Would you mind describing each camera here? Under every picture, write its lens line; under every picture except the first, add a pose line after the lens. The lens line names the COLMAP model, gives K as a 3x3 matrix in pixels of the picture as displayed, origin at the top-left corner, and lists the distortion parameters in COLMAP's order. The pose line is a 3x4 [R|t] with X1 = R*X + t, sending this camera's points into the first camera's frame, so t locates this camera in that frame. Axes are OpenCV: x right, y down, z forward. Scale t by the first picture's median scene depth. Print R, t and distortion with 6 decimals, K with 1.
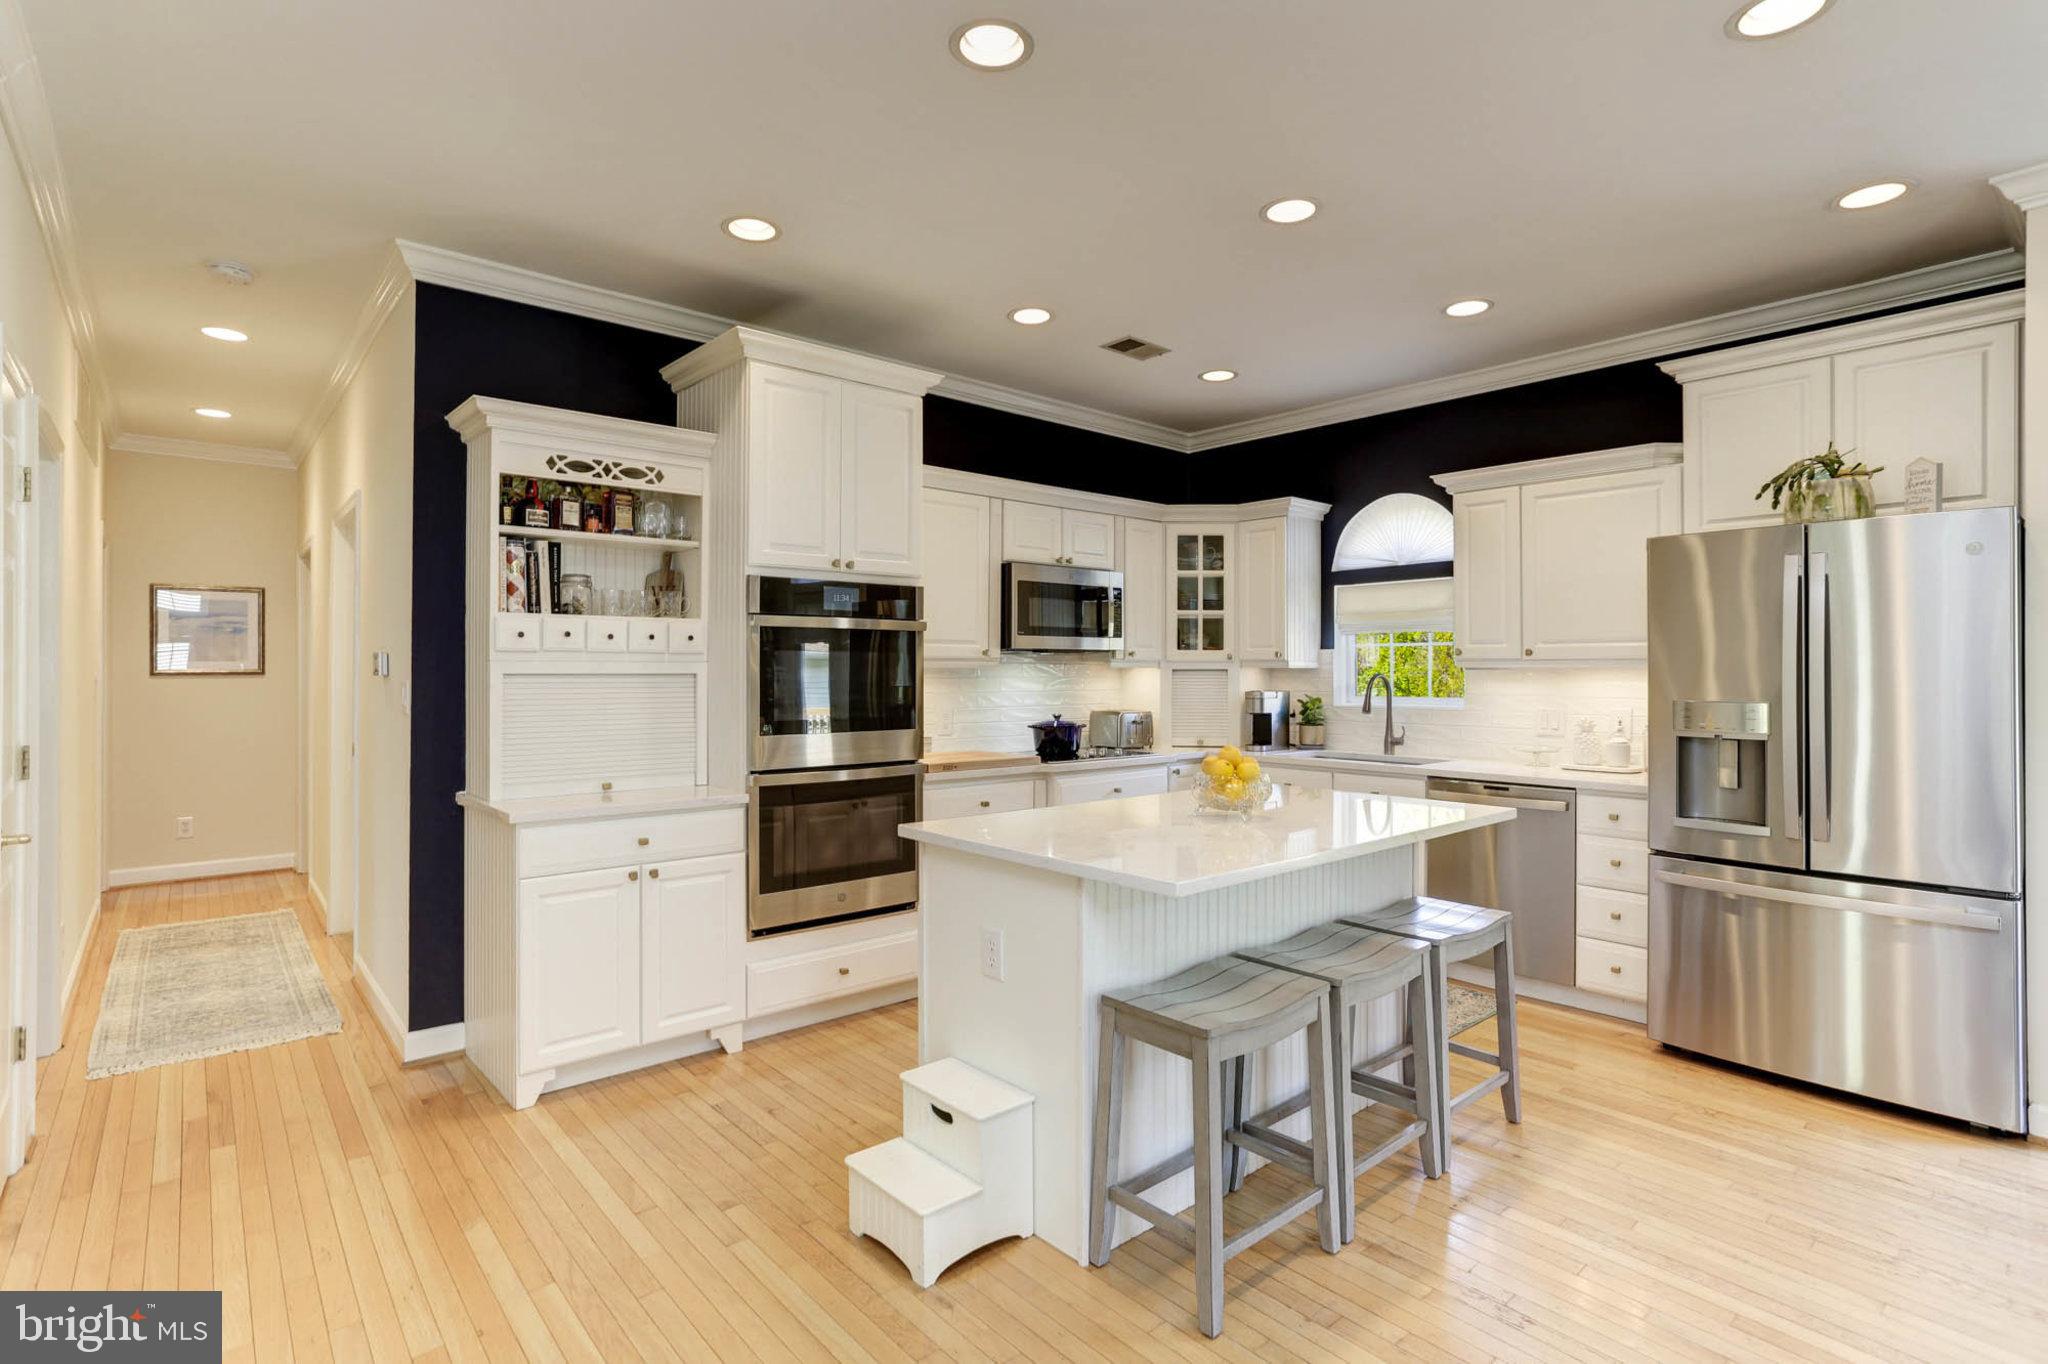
lens RADIAL K [[1006.2, 0, 1014.6], [0, 1006.2, 664.1], [0, 0, 1]] dist [-0.052013, 0.035379]
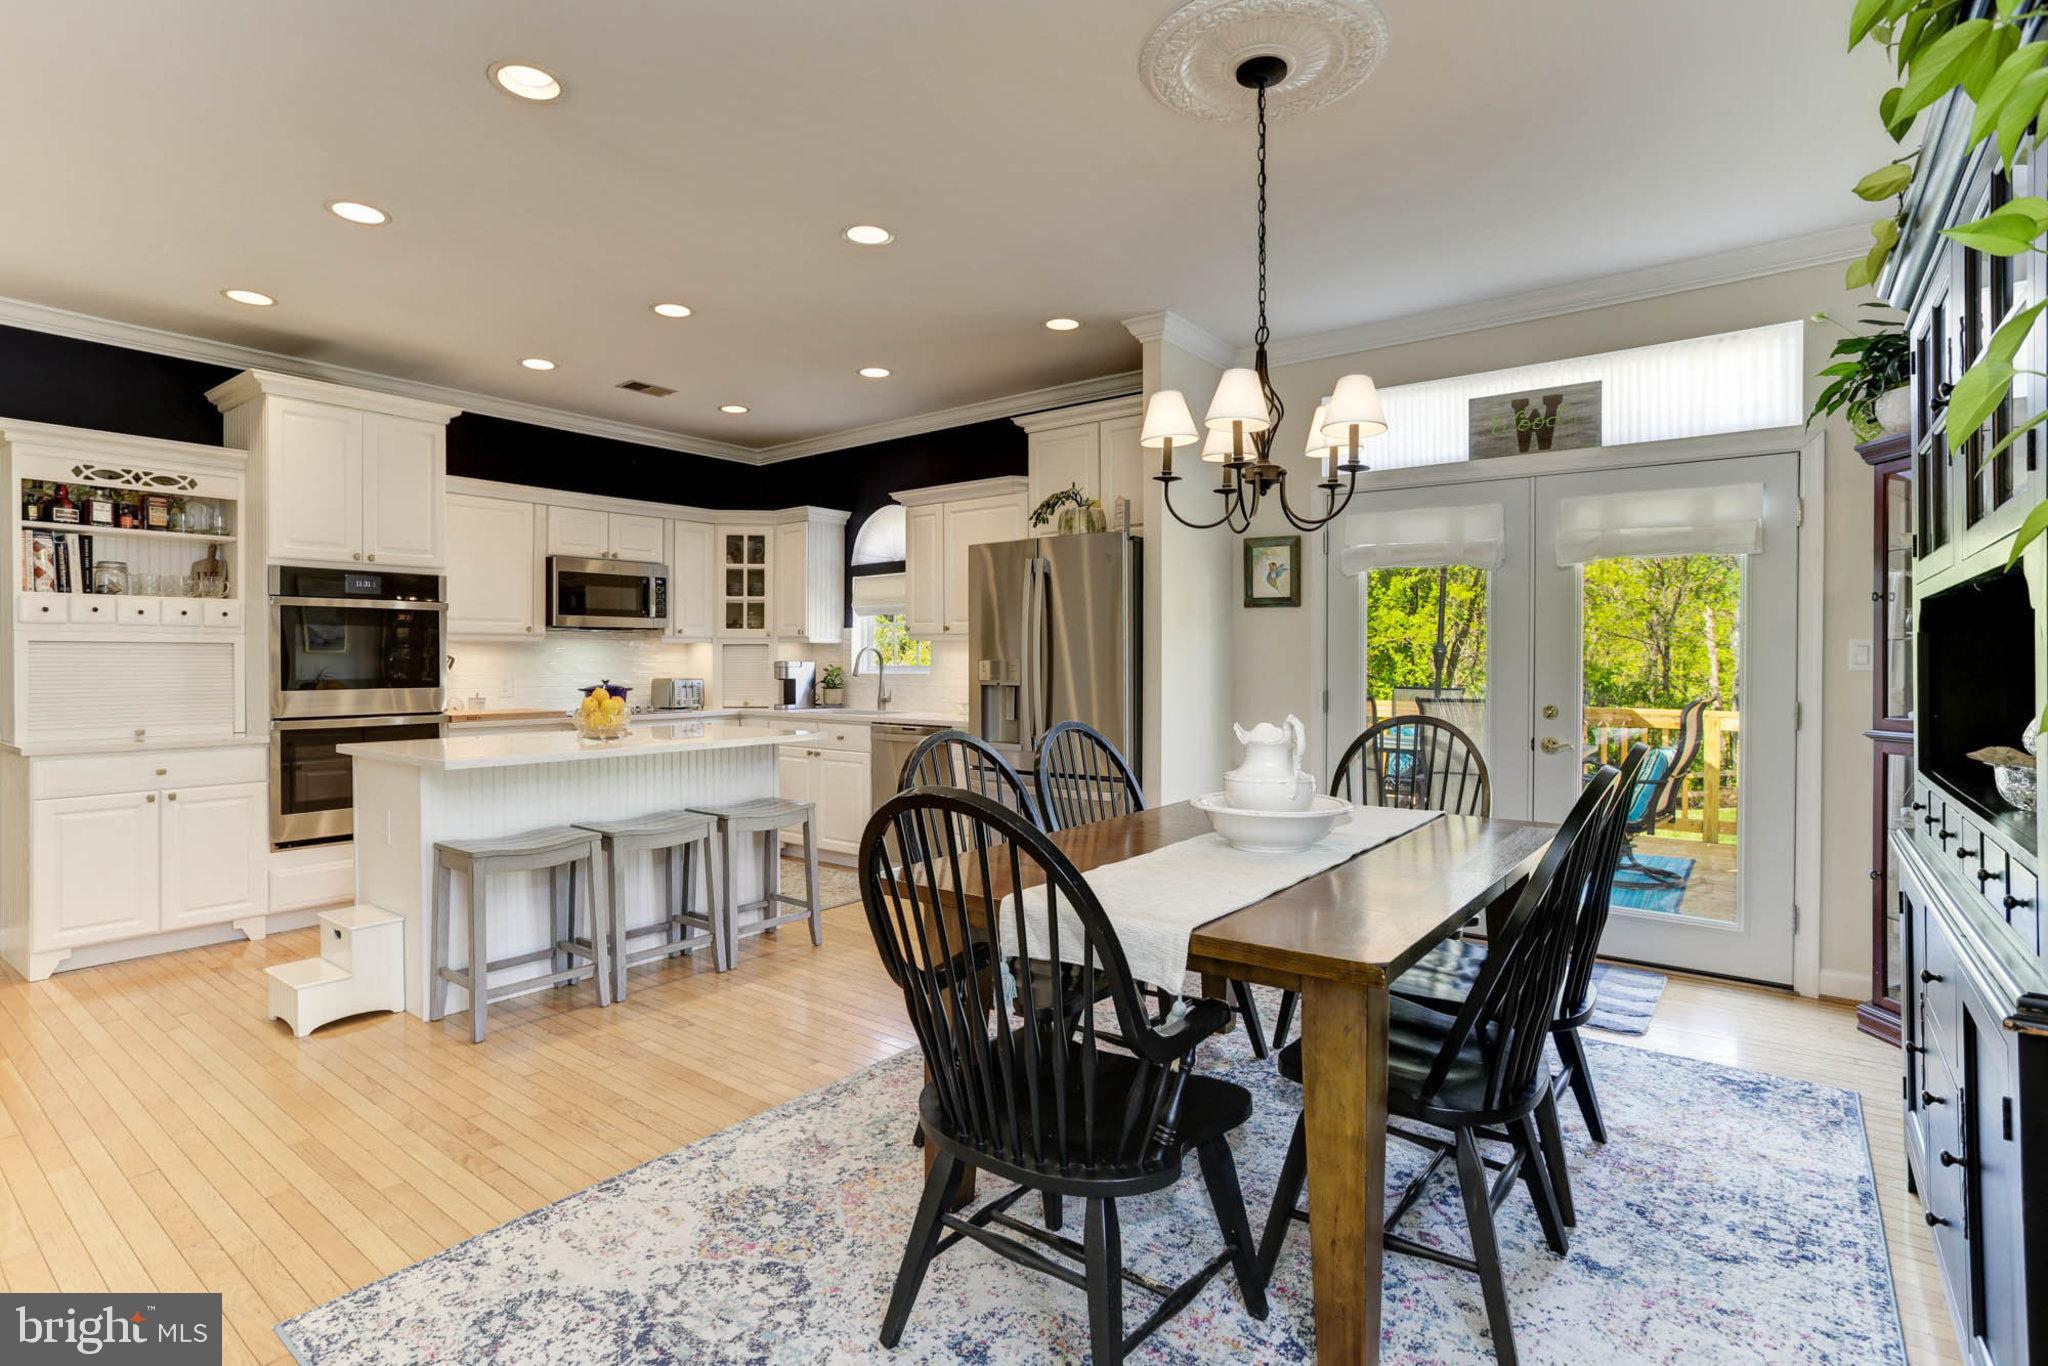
lens RADIAL K [[1006.2, 0, 1014.6], [0, 1006.2, 665.1], [0, 0, 1]] dist [-0.052013, 0.035379]
pose [[0.980426, -0.004575, 0.196833, 0.389407], [0.002183, 0.999921, 0.012368, 0.023606], [-0.196874, -0.011697, 0.980359, -0.392075]]
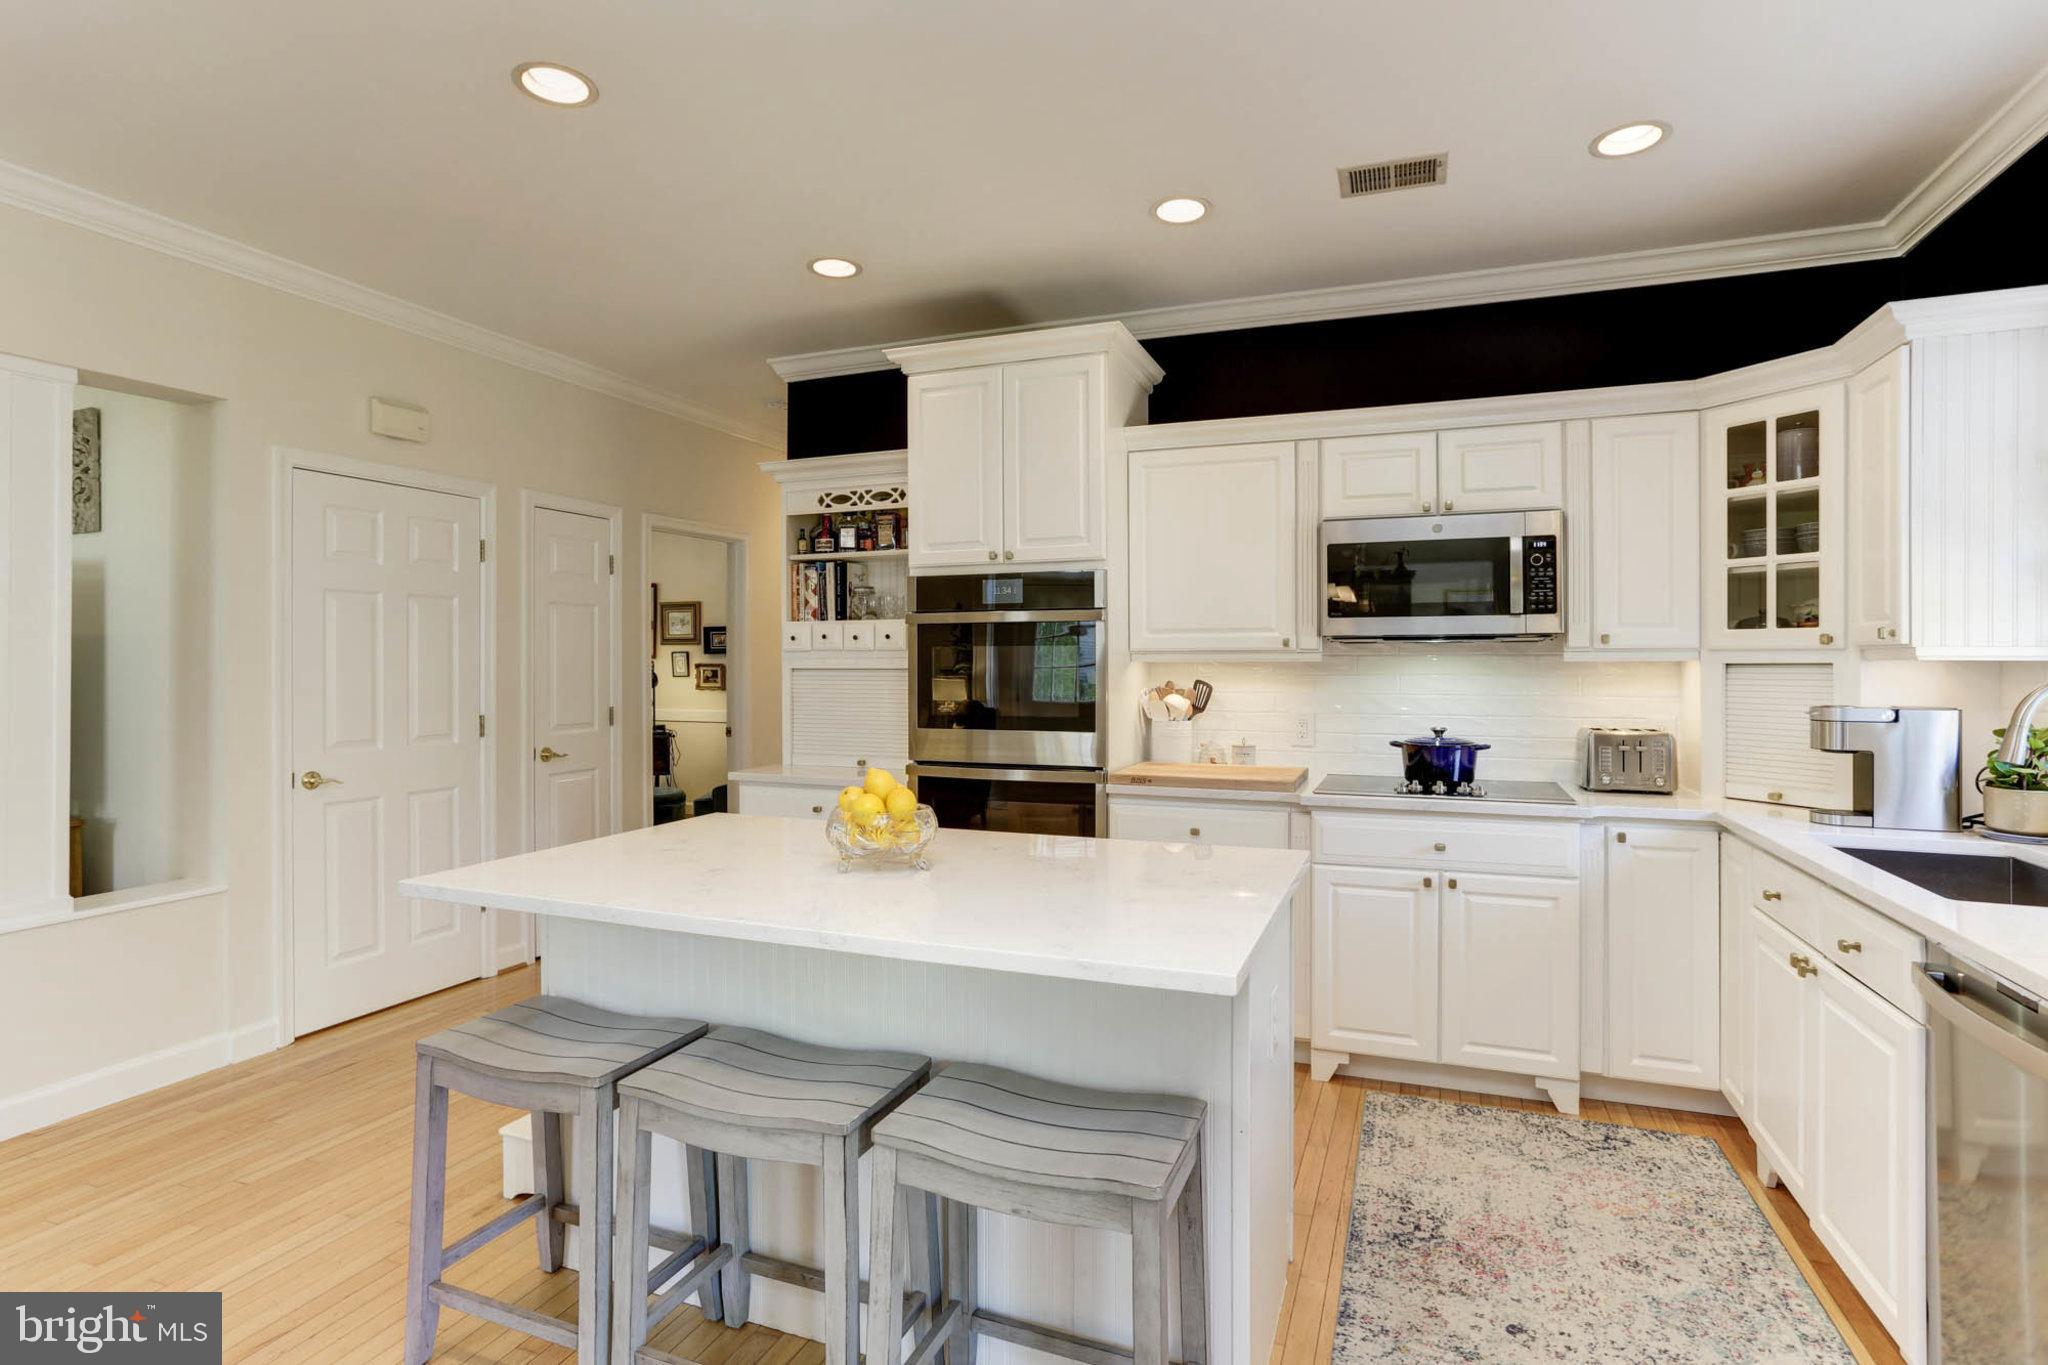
lens RADIAL K [[1006.2, 0, 1014.6], [0, 1006.2, 664.6], [0, 0, 1]] dist [-0.052013, 0.035379]
pose [[0.465996, 0.001368, -0.884786, 0.689323], [0.007614, 0.999956, 0.005556, -0.000351], [0.884754, -0.009326, 0.465964, 0.559381]]
